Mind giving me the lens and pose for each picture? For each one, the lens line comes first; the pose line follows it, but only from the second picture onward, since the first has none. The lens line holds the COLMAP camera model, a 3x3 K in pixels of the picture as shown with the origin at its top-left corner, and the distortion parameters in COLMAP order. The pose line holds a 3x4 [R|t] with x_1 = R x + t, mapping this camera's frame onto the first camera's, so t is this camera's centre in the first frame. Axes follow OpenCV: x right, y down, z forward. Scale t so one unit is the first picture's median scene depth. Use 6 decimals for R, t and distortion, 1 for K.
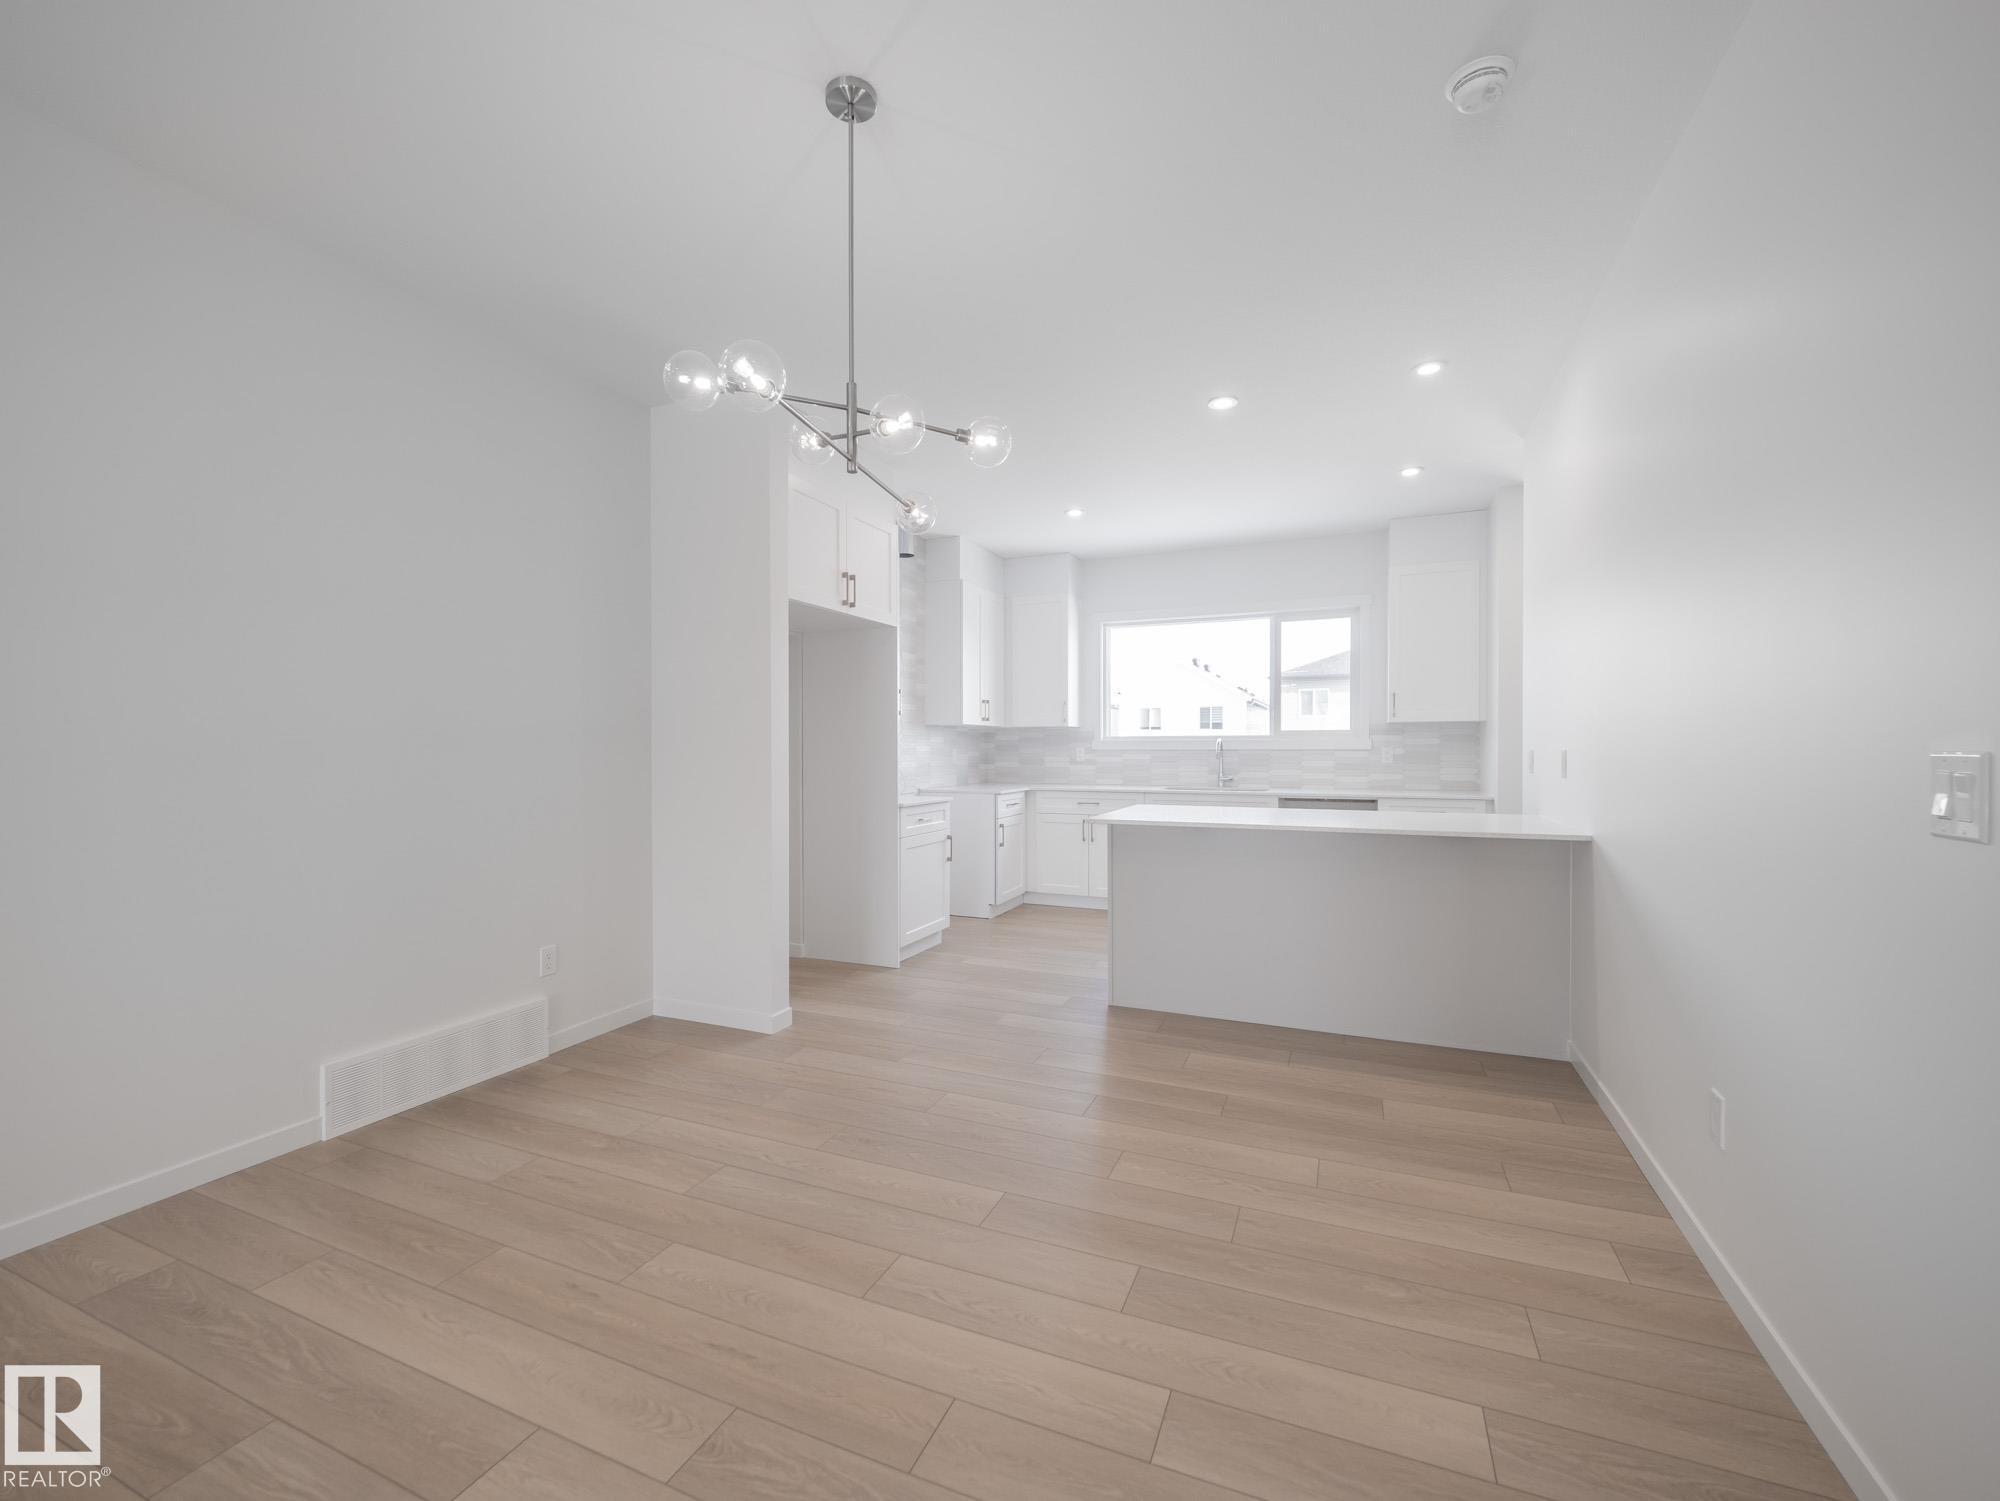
lens RADIAL K [[836.6, 0, 982.5], [0, 836.6, 754.7], [0, 0, 1]] dist [-0.001509, -0.004524]
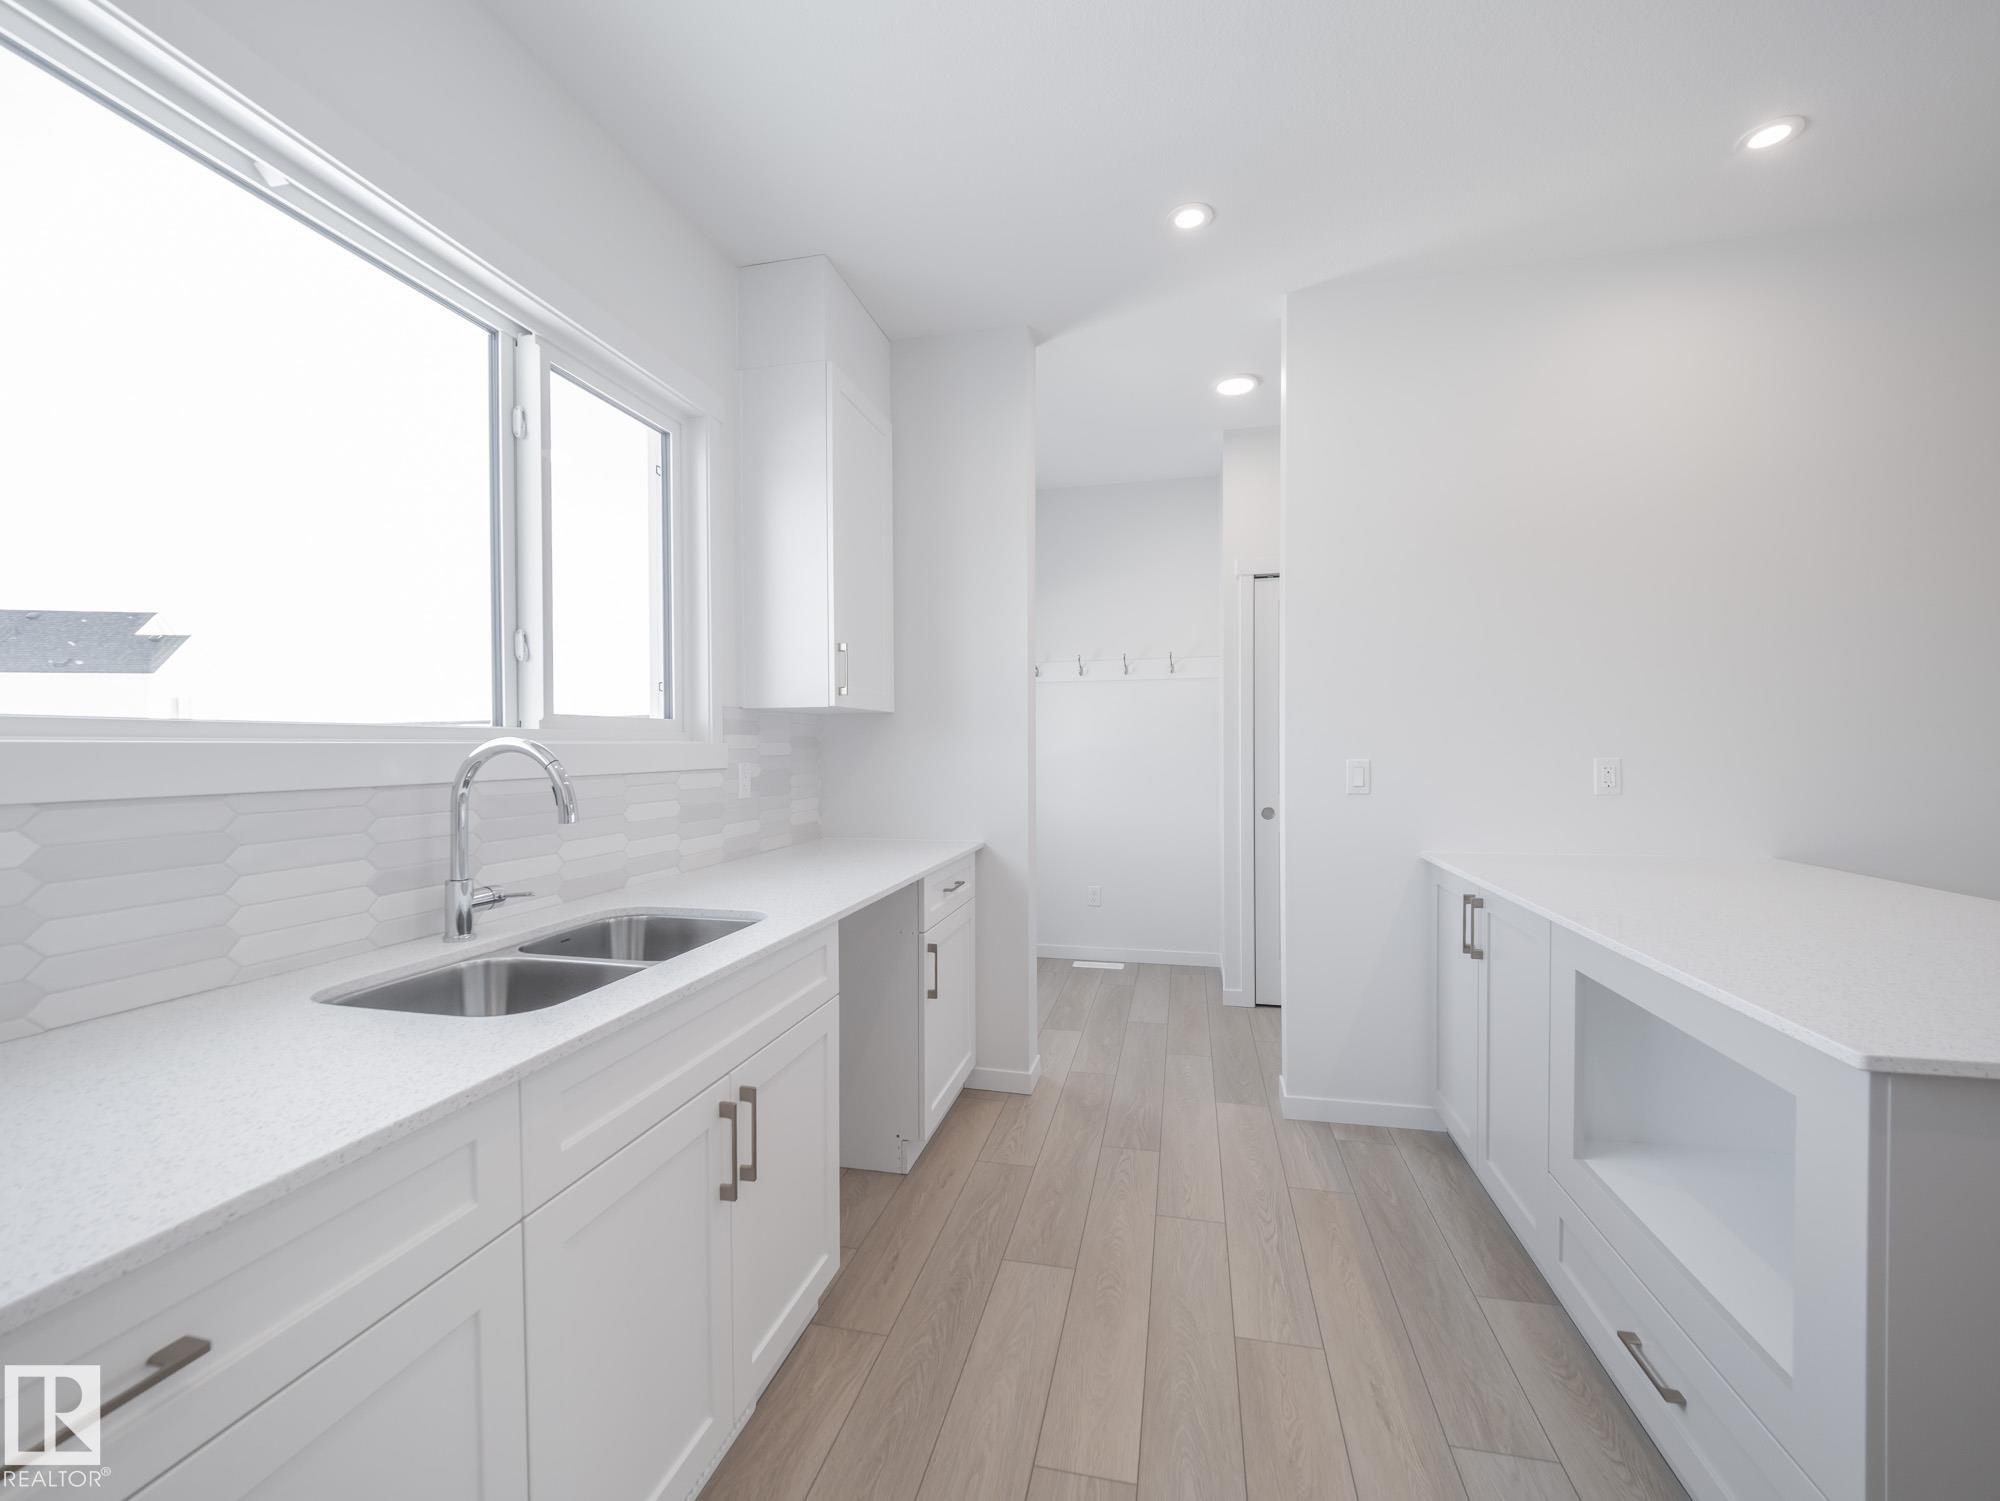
lens RADIAL K [[836.6, 0, 995.3], [0, 836.6, 760.9], [0, 0, 1]] dist [-0.001509, -0.004524]
pose [[-0.189177, -0.012298, 0.981866, 0.024394], [0.016892, 0.999733, 0.015776, -0.014205], [-0.981798, 0.019570, -0.188919, 0.949933]]
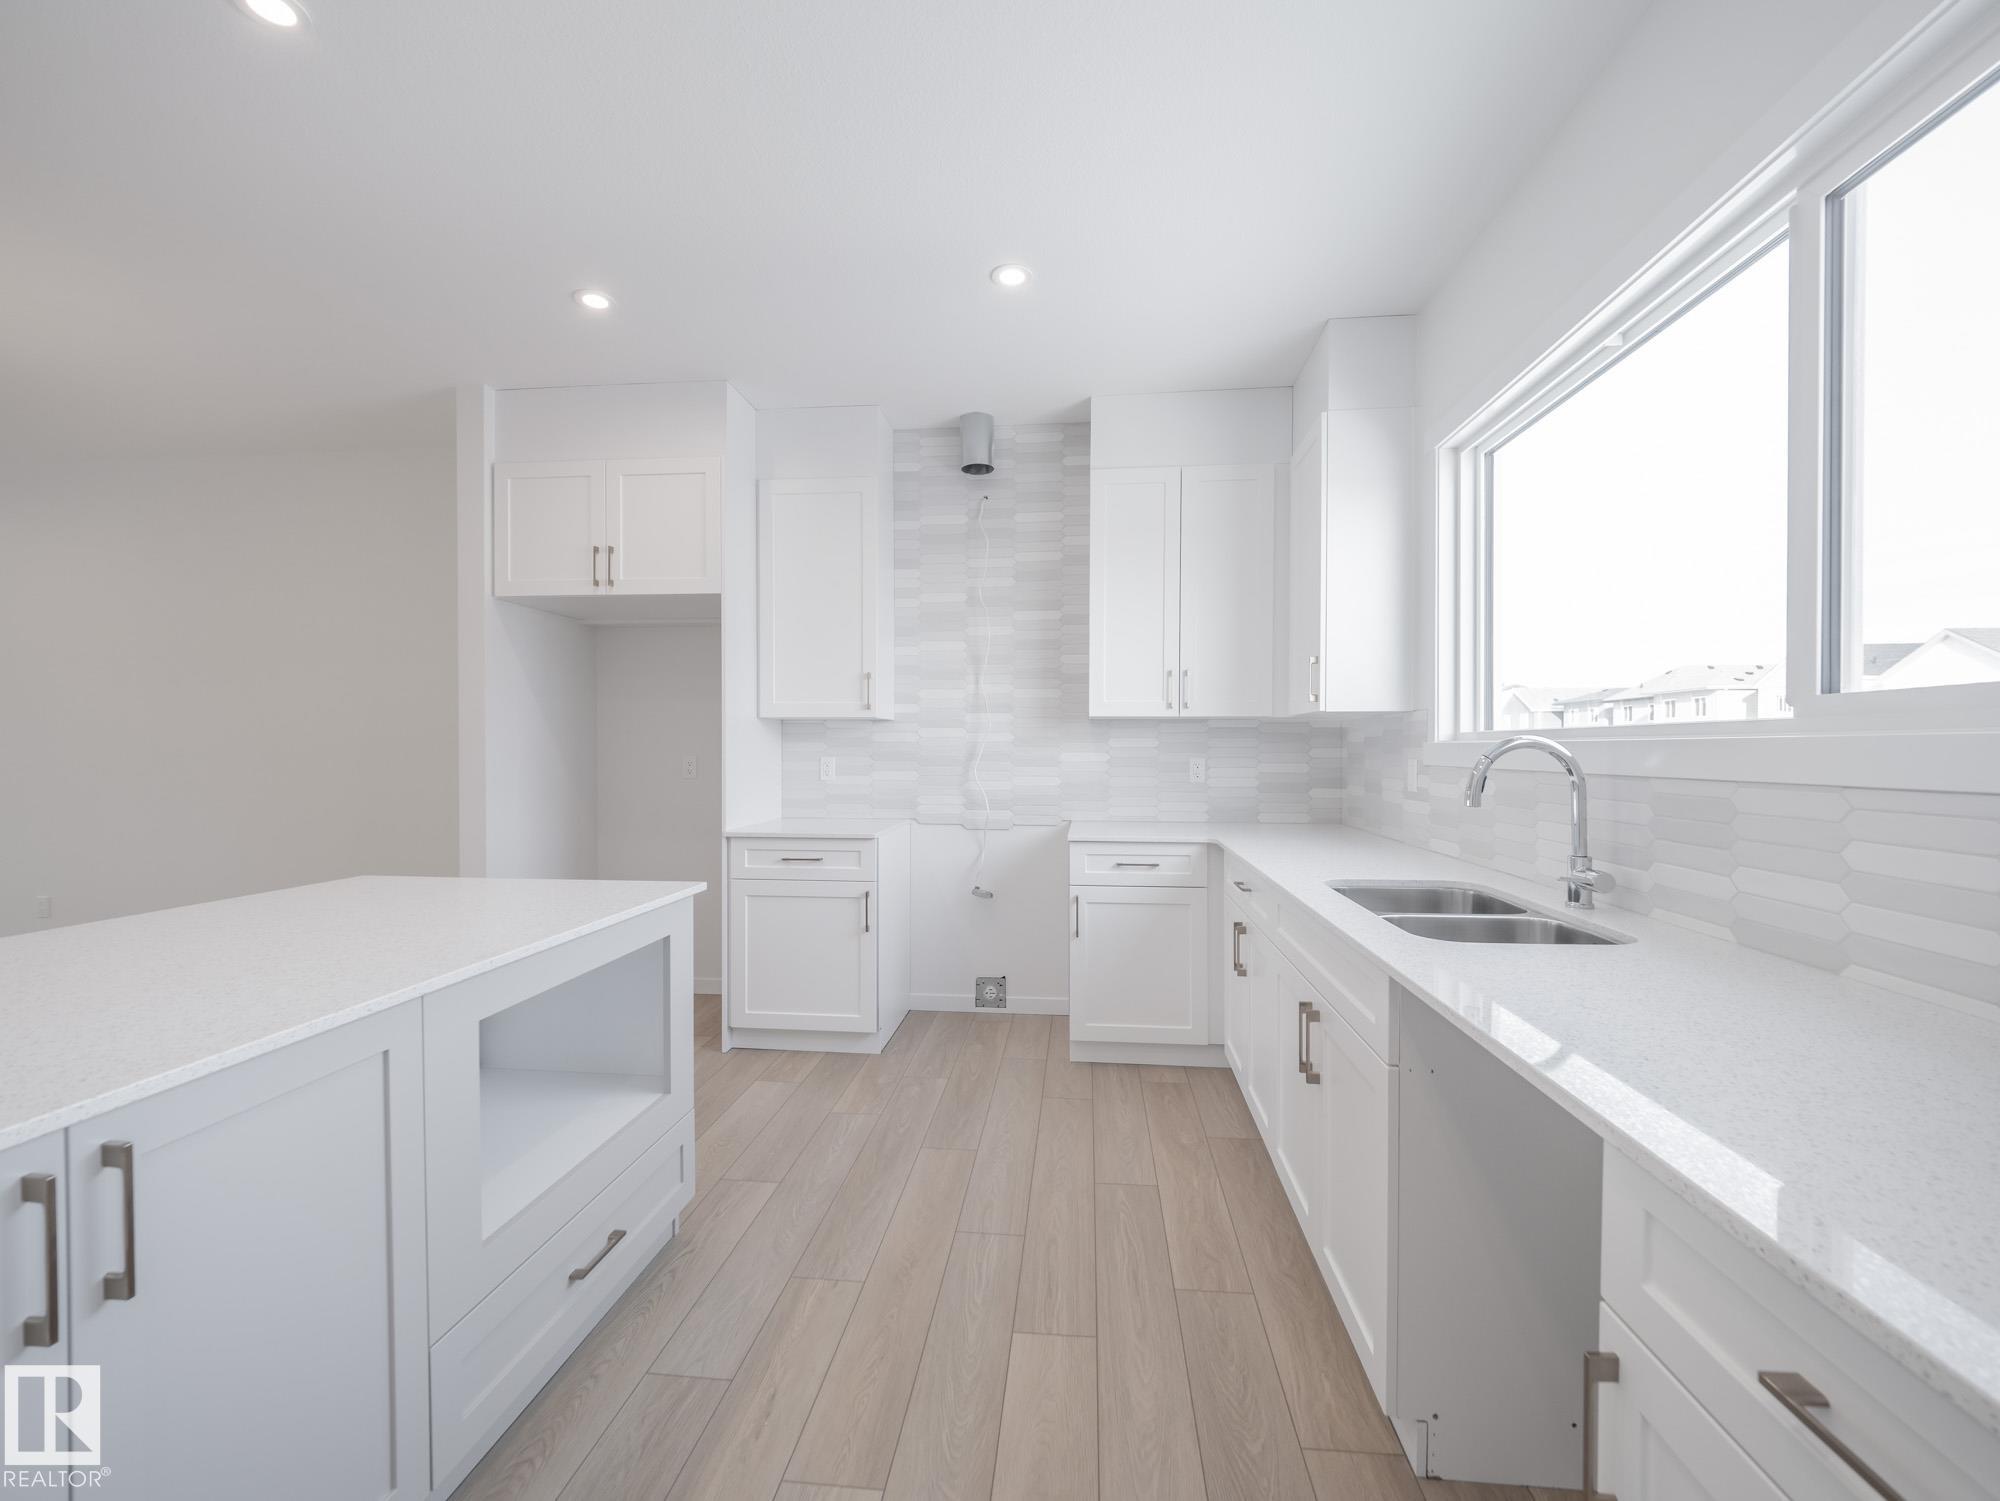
lens RADIAL K [[836.6, 0, 1006.6], [0, 836.6, 750.2], [0, 0, 1]] dist [-0.001509, -0.004524]
pose [[0.315489, 0.004194, -0.948920, 0.524491], [-0.011599, 0.999933, 0.000563, -0.012690], [0.948858, 0.010829, 0.315516, 0.772522]]
